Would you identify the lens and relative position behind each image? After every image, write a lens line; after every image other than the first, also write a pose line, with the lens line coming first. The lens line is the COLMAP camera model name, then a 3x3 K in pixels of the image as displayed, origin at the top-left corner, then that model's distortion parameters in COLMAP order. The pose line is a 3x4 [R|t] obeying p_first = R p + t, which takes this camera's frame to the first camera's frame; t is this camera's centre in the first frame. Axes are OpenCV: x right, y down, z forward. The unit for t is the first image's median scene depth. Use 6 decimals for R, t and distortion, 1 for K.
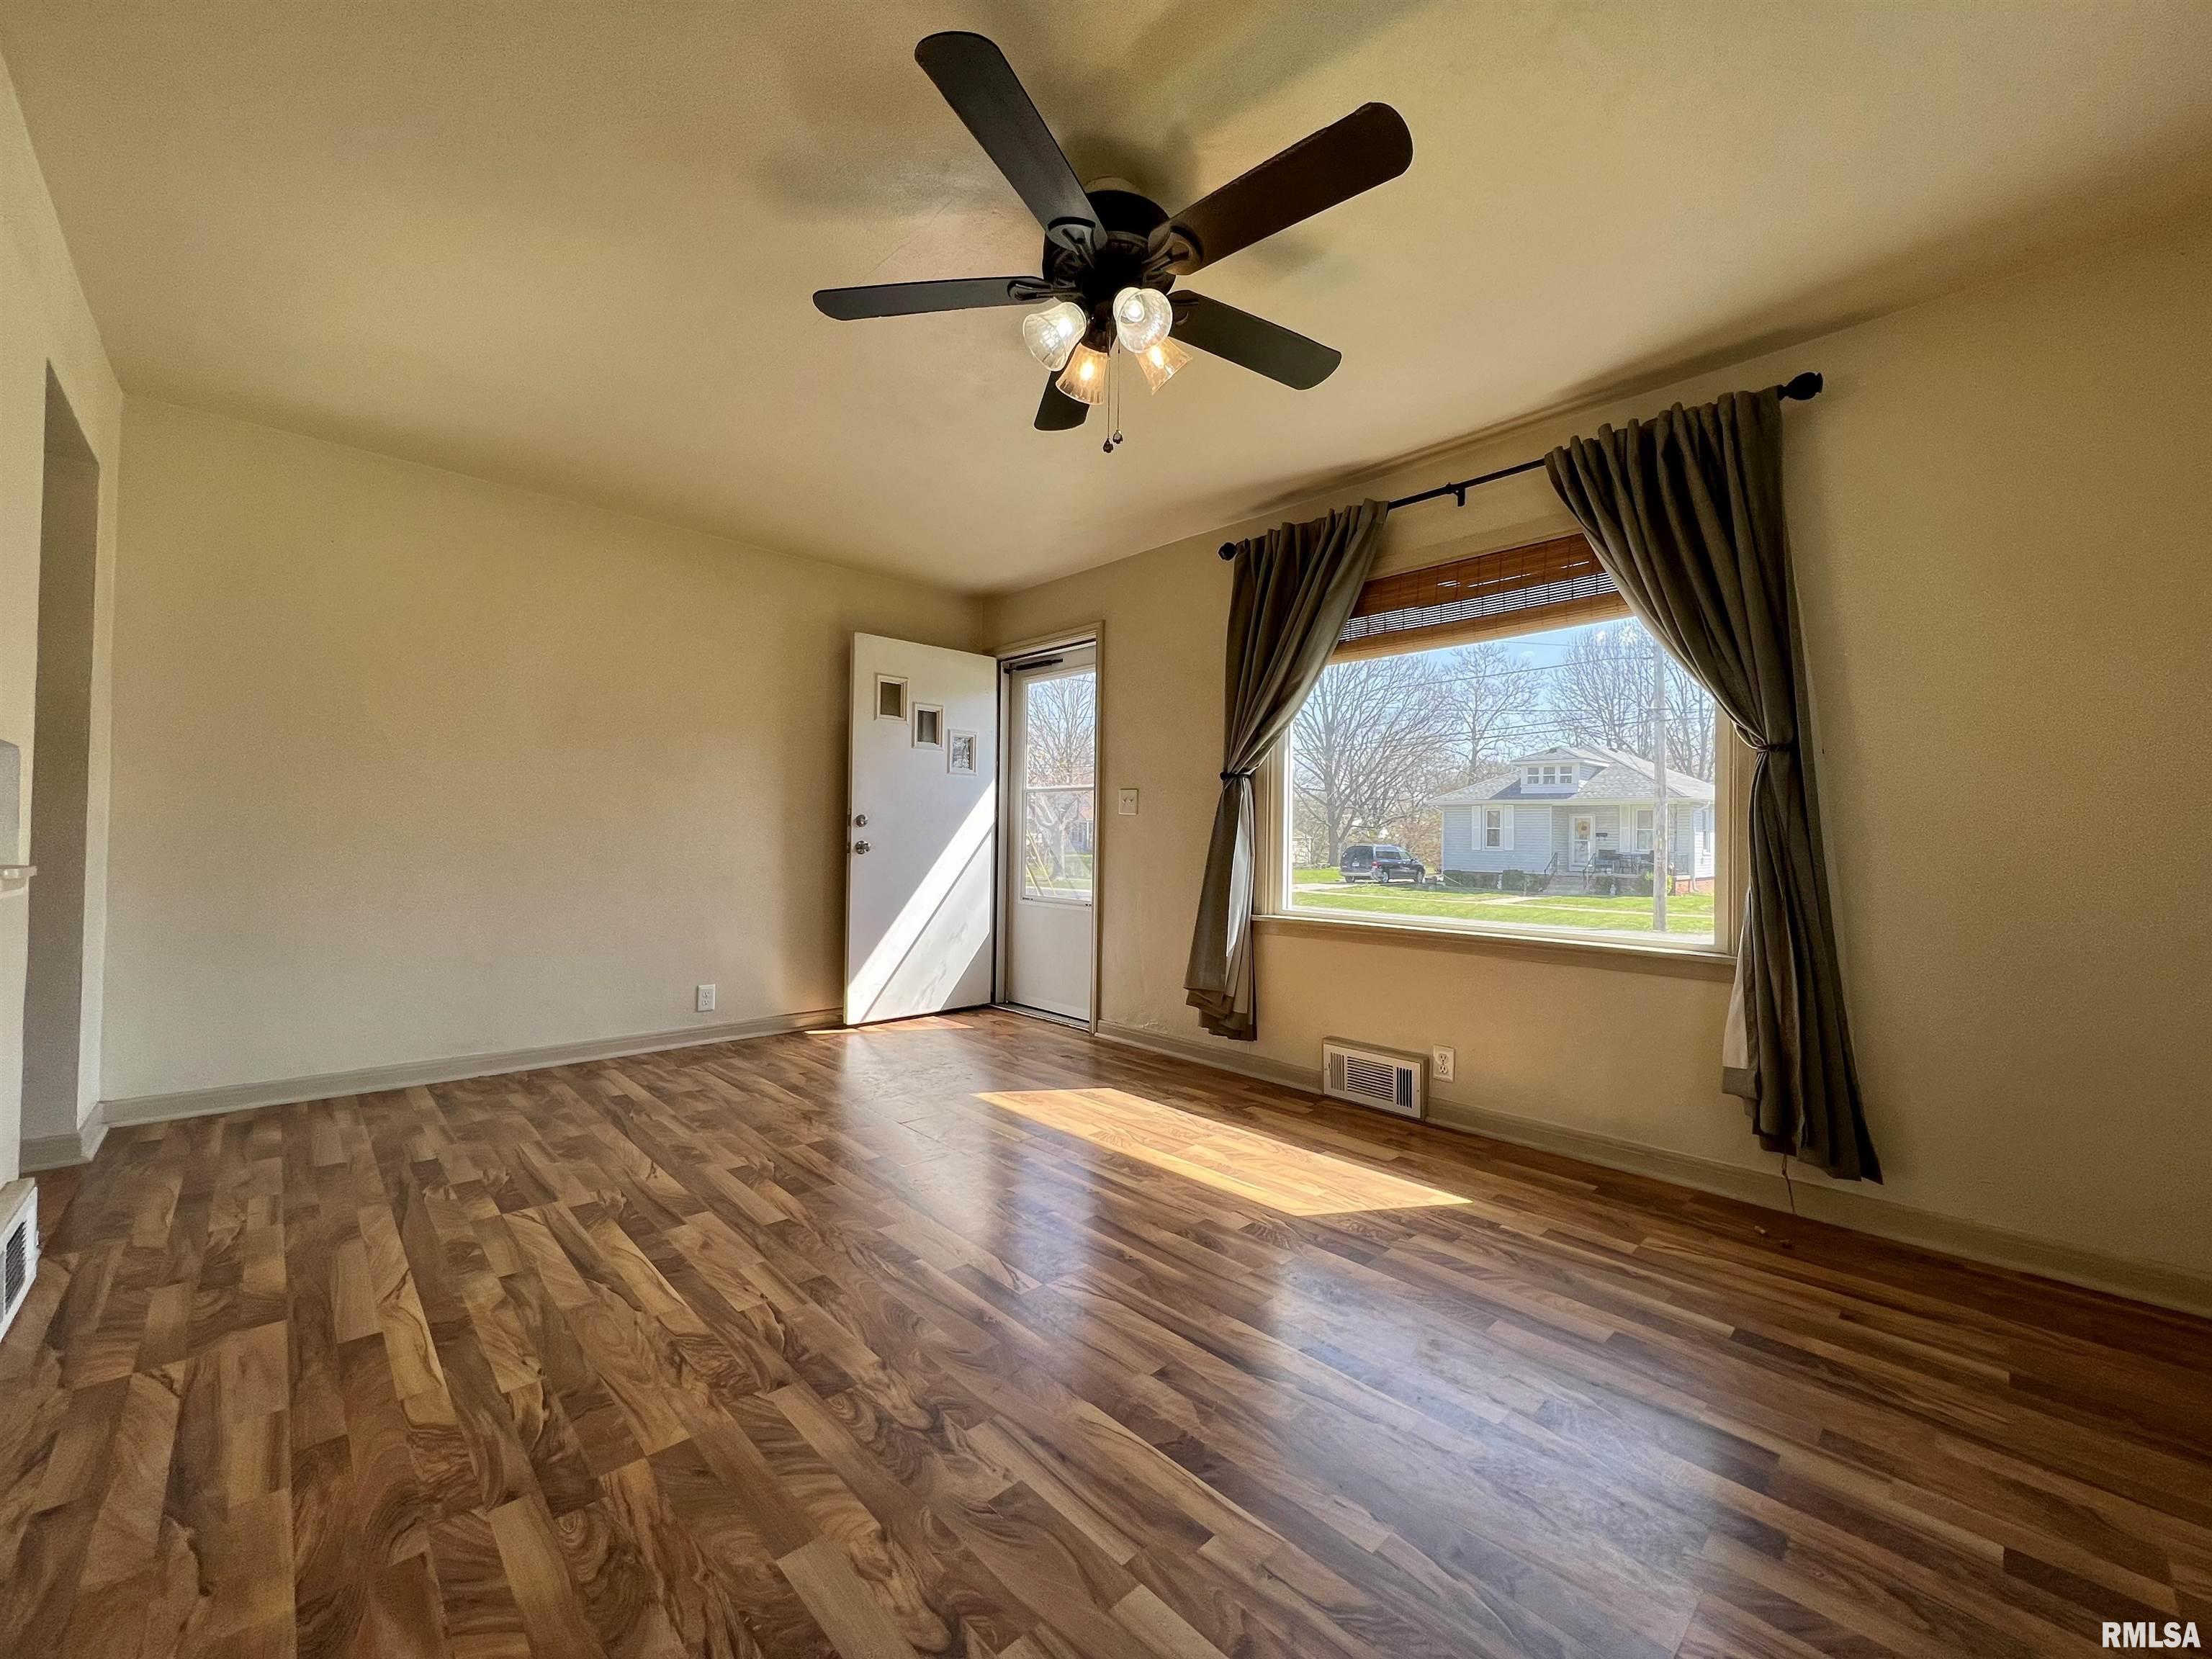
lens RADIAL K [[879.1, 0, 1103.3], [0, 879.1, 831.7], [0, 0, 1]] dist [-0.001401, 0.000275]
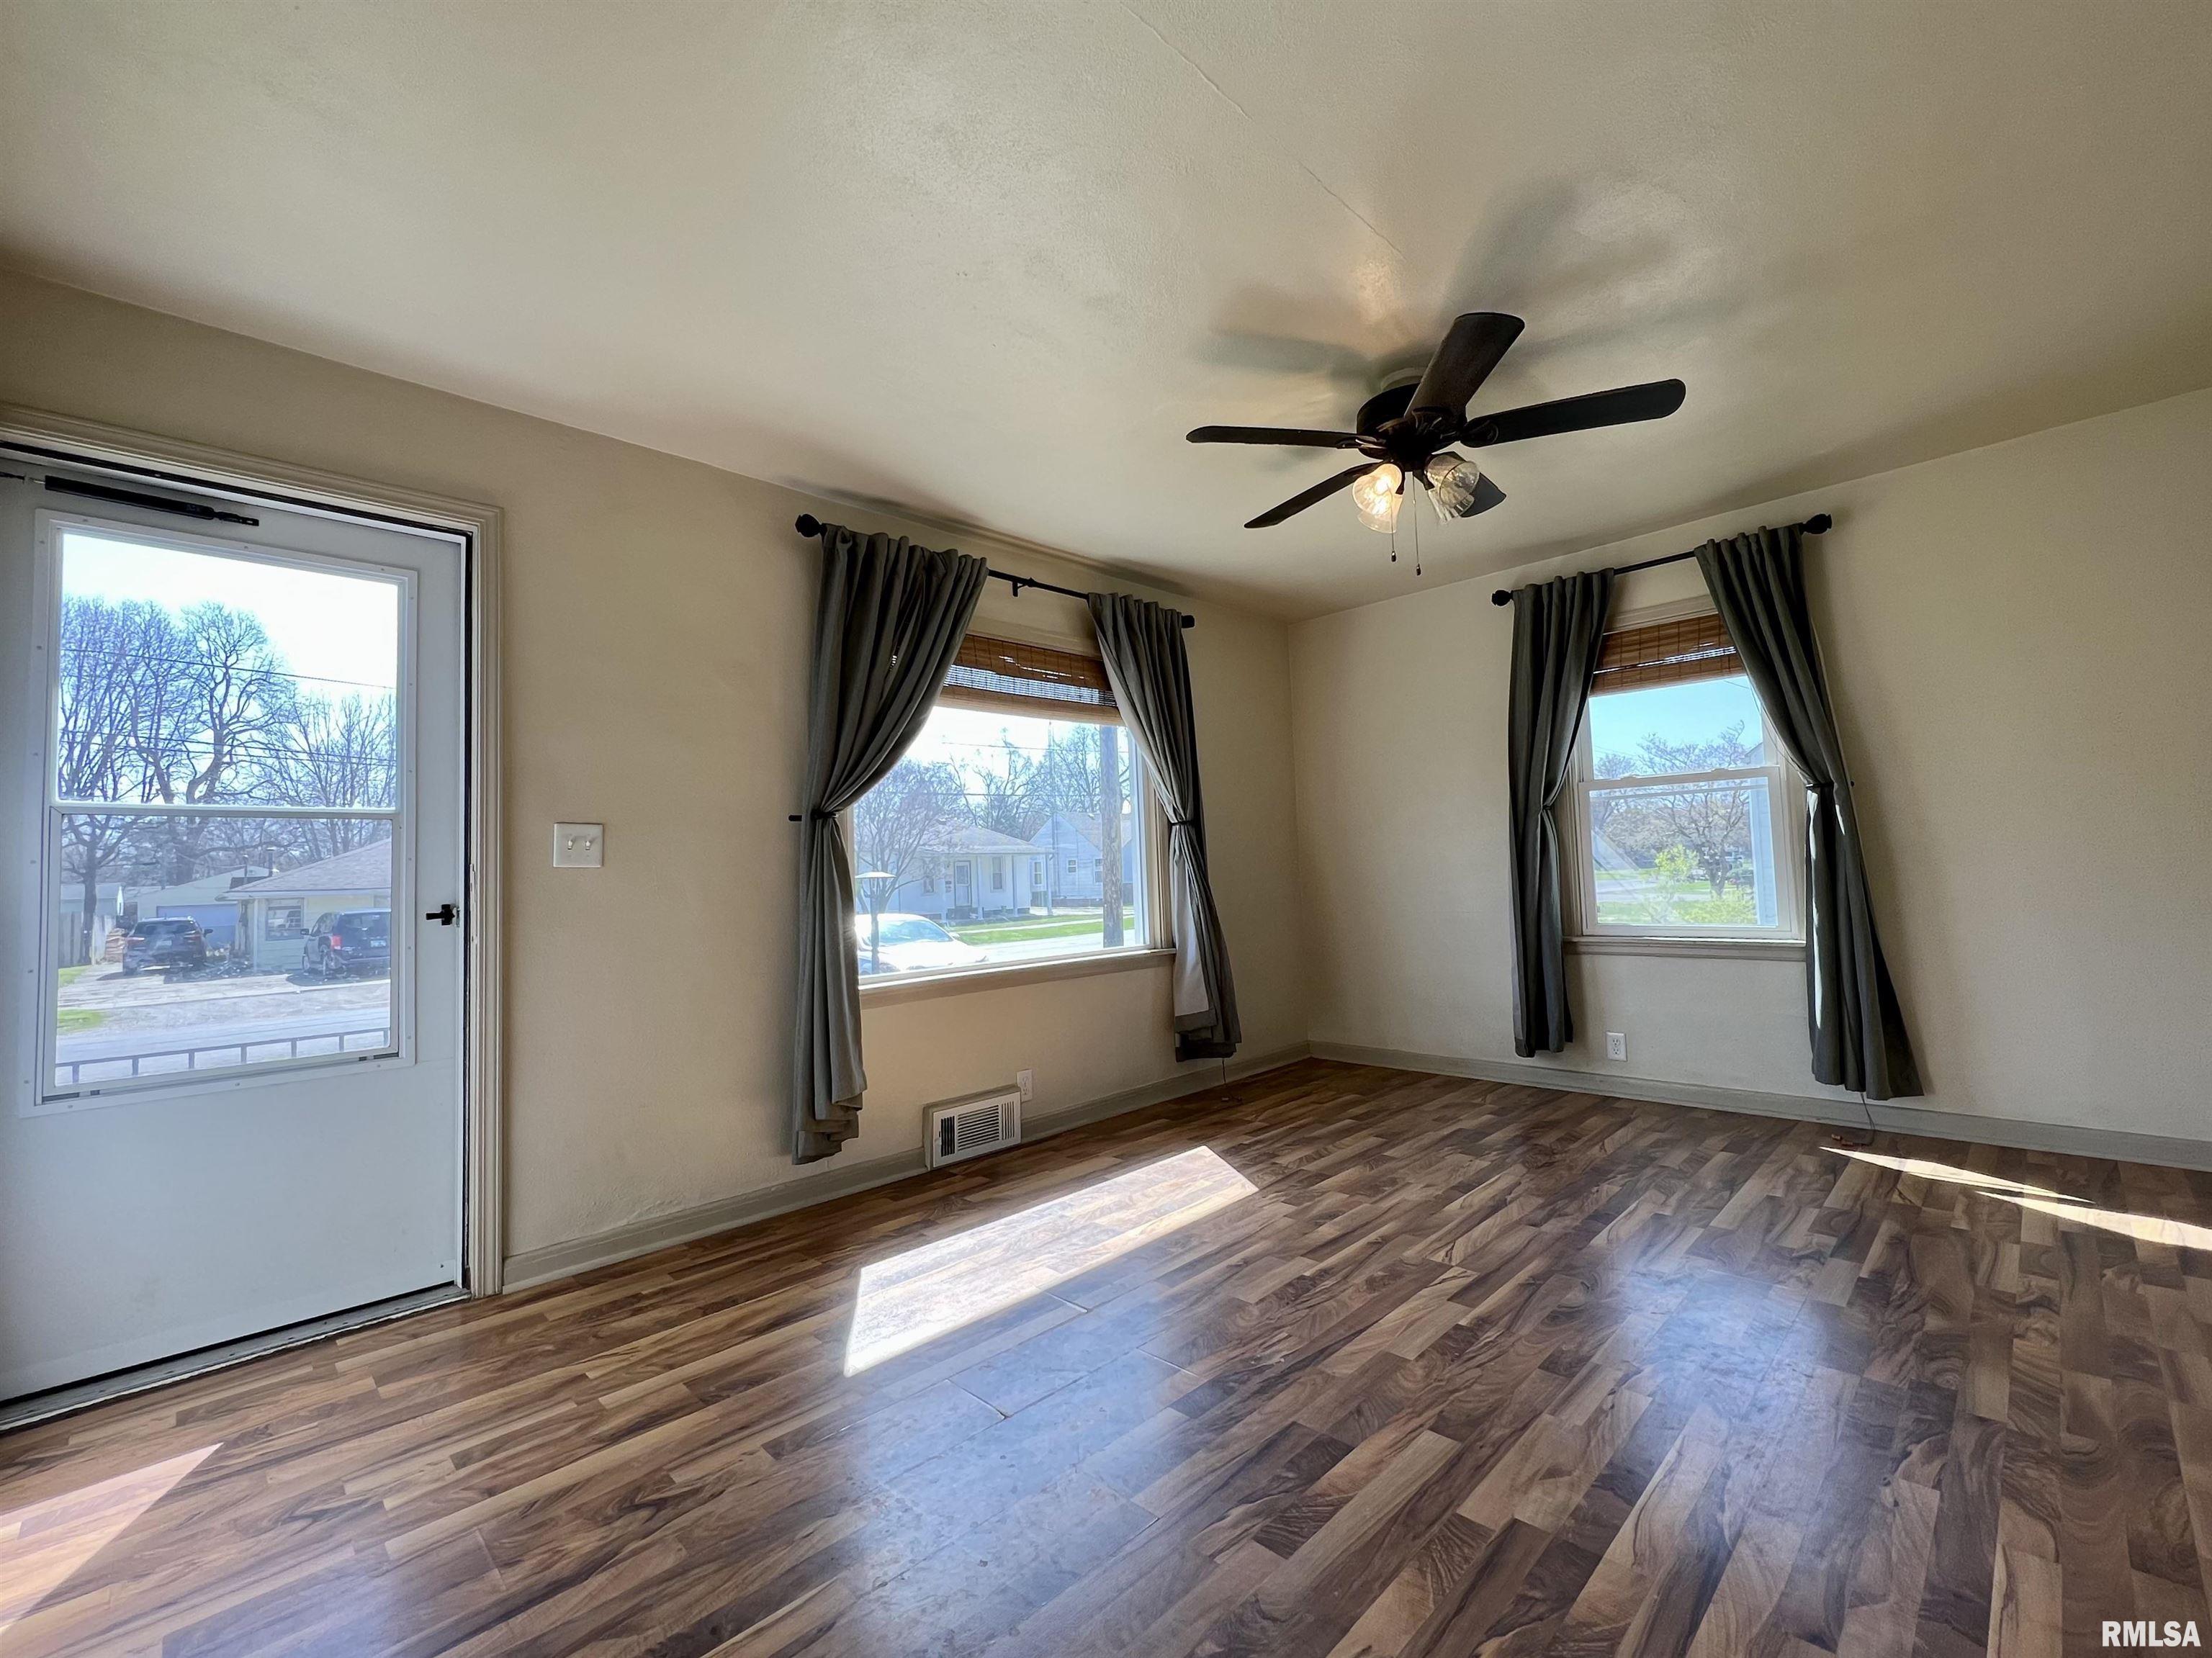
lens RADIAL K [[940.8, 0, 1098.7], [0, 940.8, 826.1], [0, 0, 1]] dist [-0.000201, -0.000224]
pose [[-0.018078, 0.038470, 0.999096, -1.114969], [0.028669, 0.998869, -0.037942, -0.024100], [-0.999425, 0.027957, -0.019161, 1.250312]]
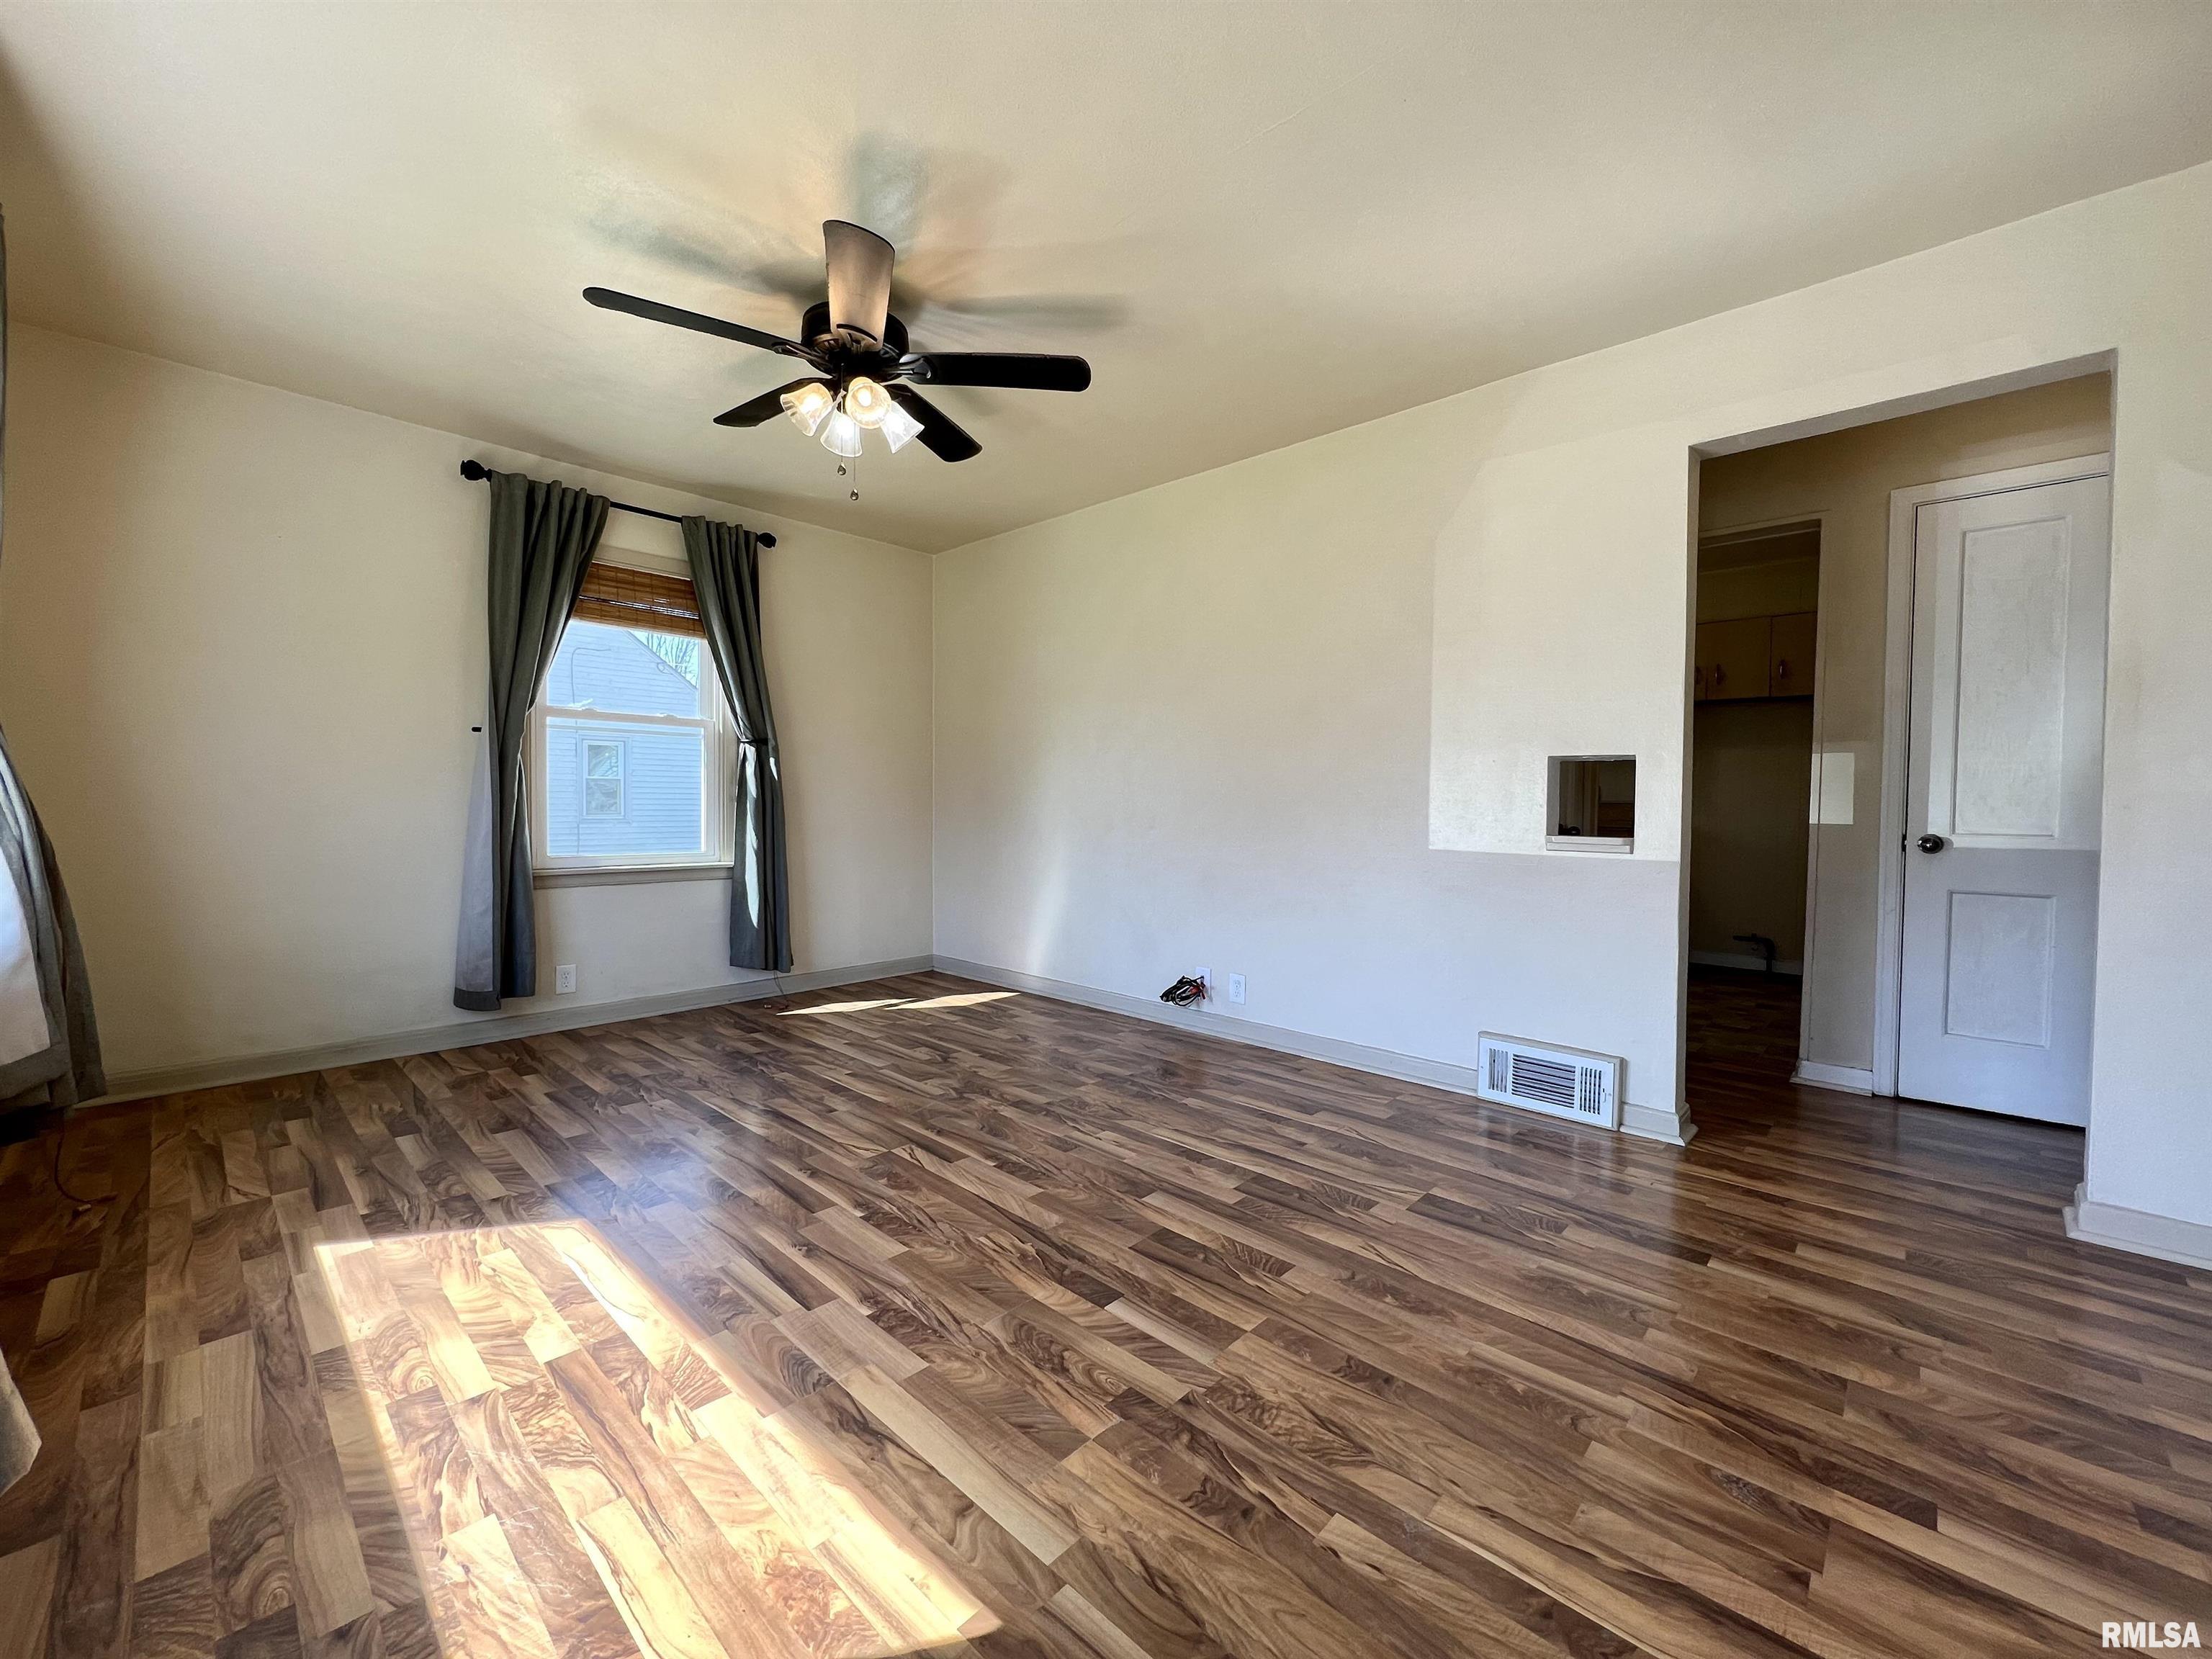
lens RADIAL K [[879.1, 0, 1100.8], [0, 879.1, 830.7], [0, 0, 1]] dist [-0.001401, 0.000275]
pose [[-0.998187, -0.022909, -0.055657, -0.247365], [-0.024256, 0.999426, 0.023658, 0.012139], [0.055083, 0.024965, -0.998170, 1.930721]]
